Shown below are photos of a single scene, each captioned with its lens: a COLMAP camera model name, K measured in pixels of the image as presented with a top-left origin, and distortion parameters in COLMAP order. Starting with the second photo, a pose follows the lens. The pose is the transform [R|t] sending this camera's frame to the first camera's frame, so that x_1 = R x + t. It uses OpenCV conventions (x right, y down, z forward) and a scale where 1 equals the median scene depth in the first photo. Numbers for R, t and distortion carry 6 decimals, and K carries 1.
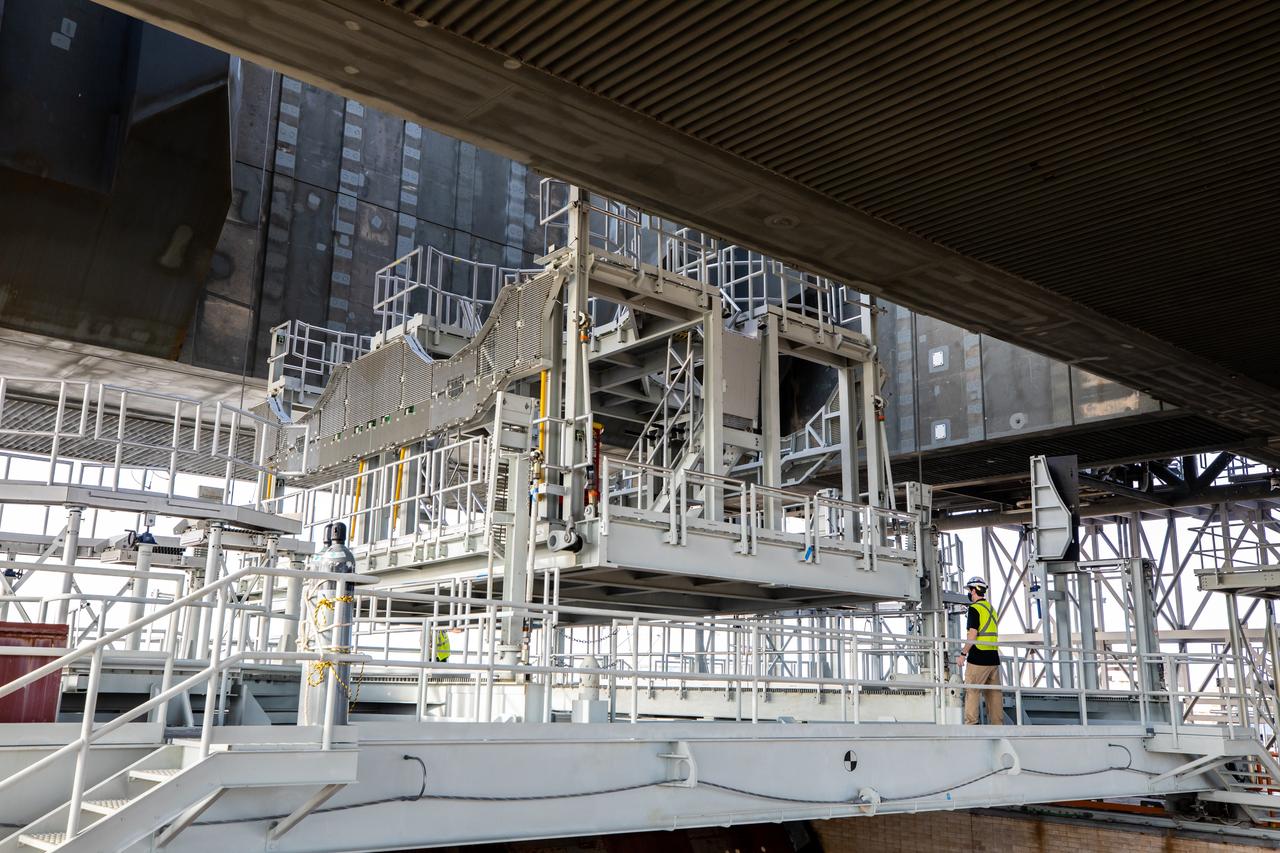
lens RADIAL K [[1184.8, 0, 640.0], [0, 1184.8, 426.5], [0, 0, 1]] dist [0.046674, 0.015324]
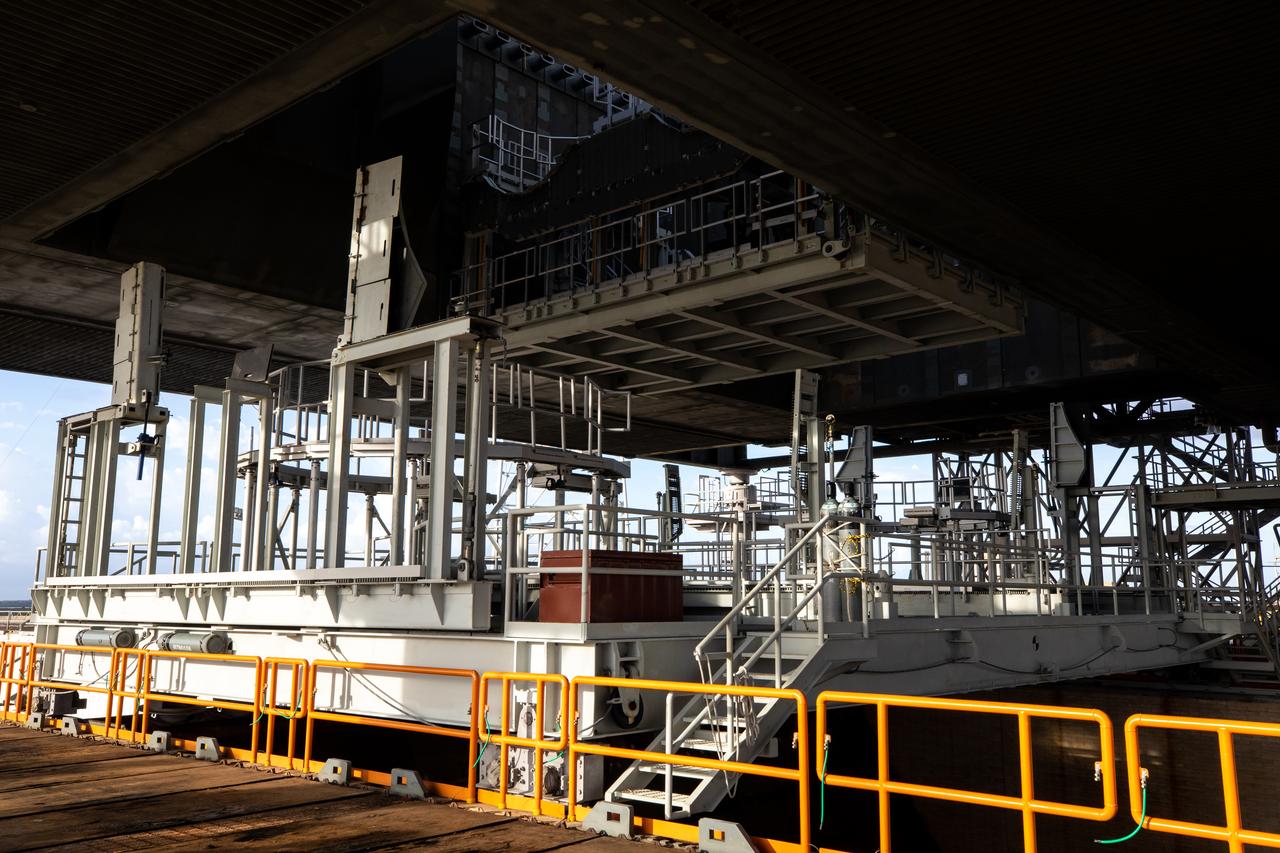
lens RADIAL K [[1112.1, 0, 640.0], [0, 1112.1, 426.5], [0, 0, 1]] dist [0.008934, 0.008033]
pose [[0.993260, 0.005014, 0.115796, -0.241692], [-0.013279, 0.997408, 0.070712, -0.027925], [-0.115141, -0.071773, 0.990753, -0.106250]]
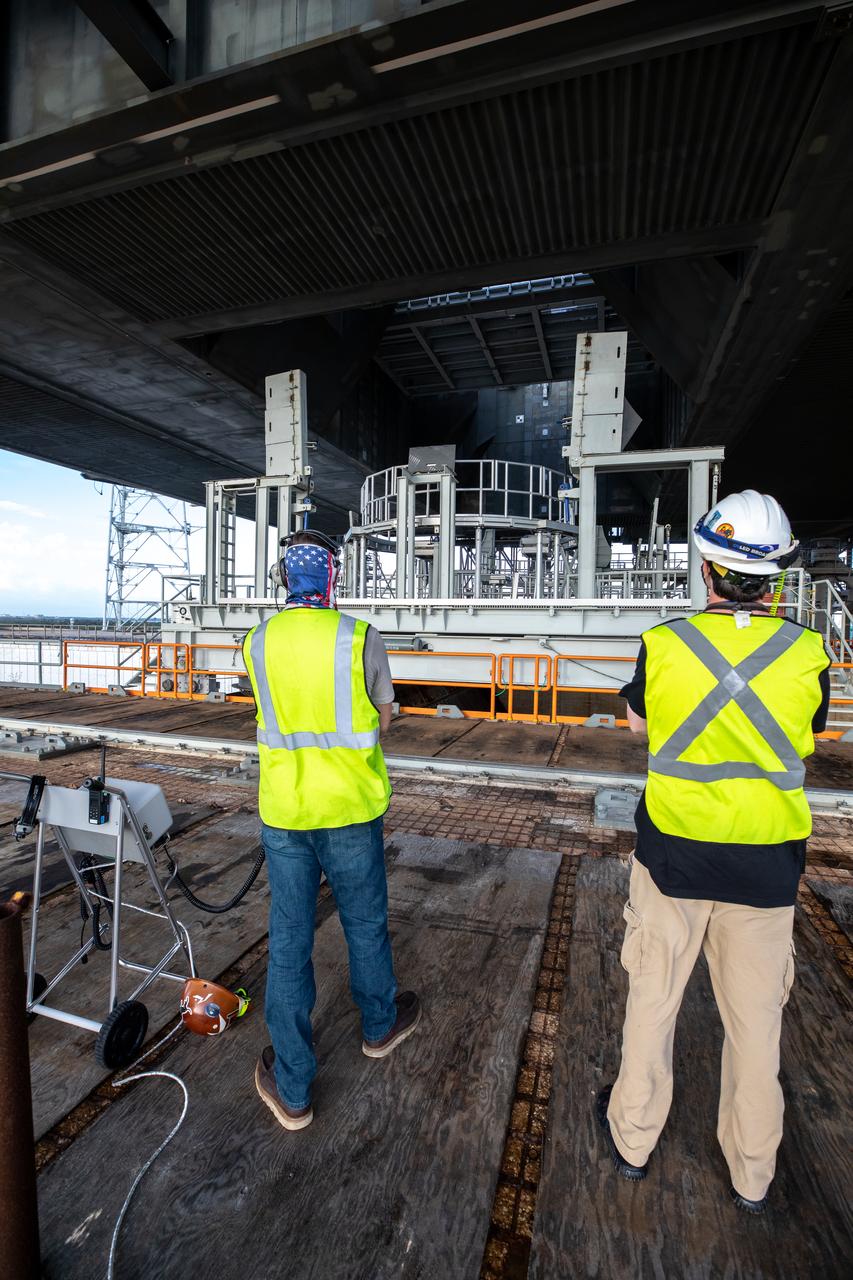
lens RADIAL K [[575.7, 0, 426.5], [0, 575.7, 640.0], [0, 0, 1]] dist [-0.041069, 0.007764]
pose [[0.855228, -0.021357, 0.517811, -0.611479], [-0.115114, 0.966363, 0.229981, 0.018137], [-0.505305, -0.256293, 0.824003, 0.103252]]
